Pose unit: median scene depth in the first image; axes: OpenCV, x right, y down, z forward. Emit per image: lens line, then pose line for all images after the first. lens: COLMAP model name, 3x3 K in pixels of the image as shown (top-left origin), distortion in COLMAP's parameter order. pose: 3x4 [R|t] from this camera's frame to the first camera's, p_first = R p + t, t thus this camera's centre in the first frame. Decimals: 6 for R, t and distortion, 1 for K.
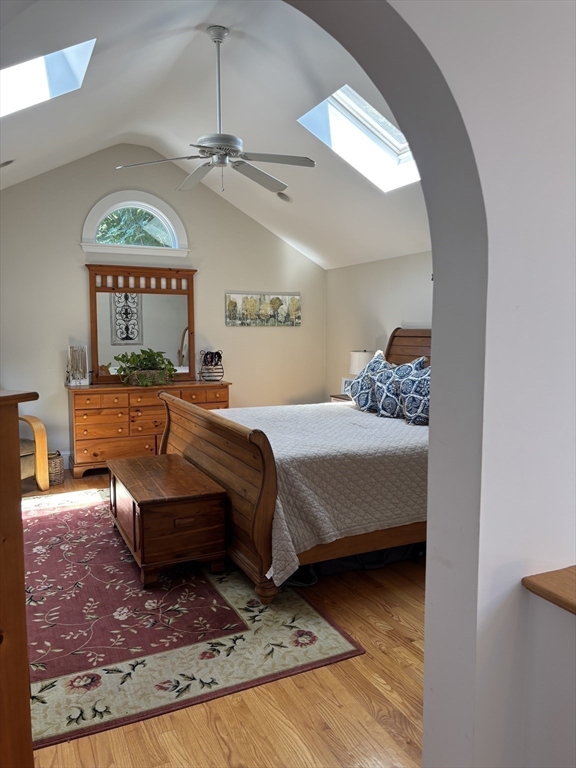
lens RADIAL K [[577.3, 0, 292.4], [0, 577.3, 385.8], [0, 0, 1]] dist [0.033252, -0.013142]
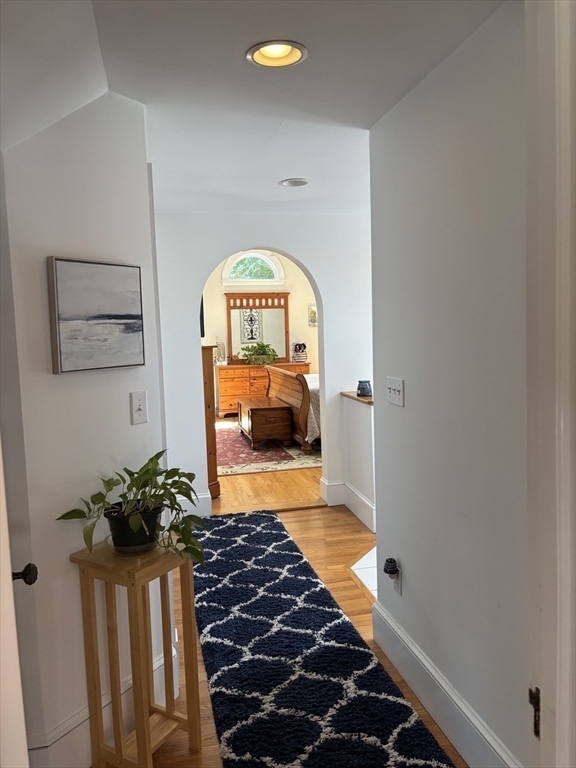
lens RADIAL K [[577.3, 0, 284.7], [0, 577.3, 383.3], [0, 0, 1]] dist [0.033252, -0.013142]
pose [[0.972647, -0.010969, -0.232027, 0.196488], [0.009436, 0.999926, -0.007713, 0.065359], [0.232095, 0.005312, 0.972679, -0.579652]]
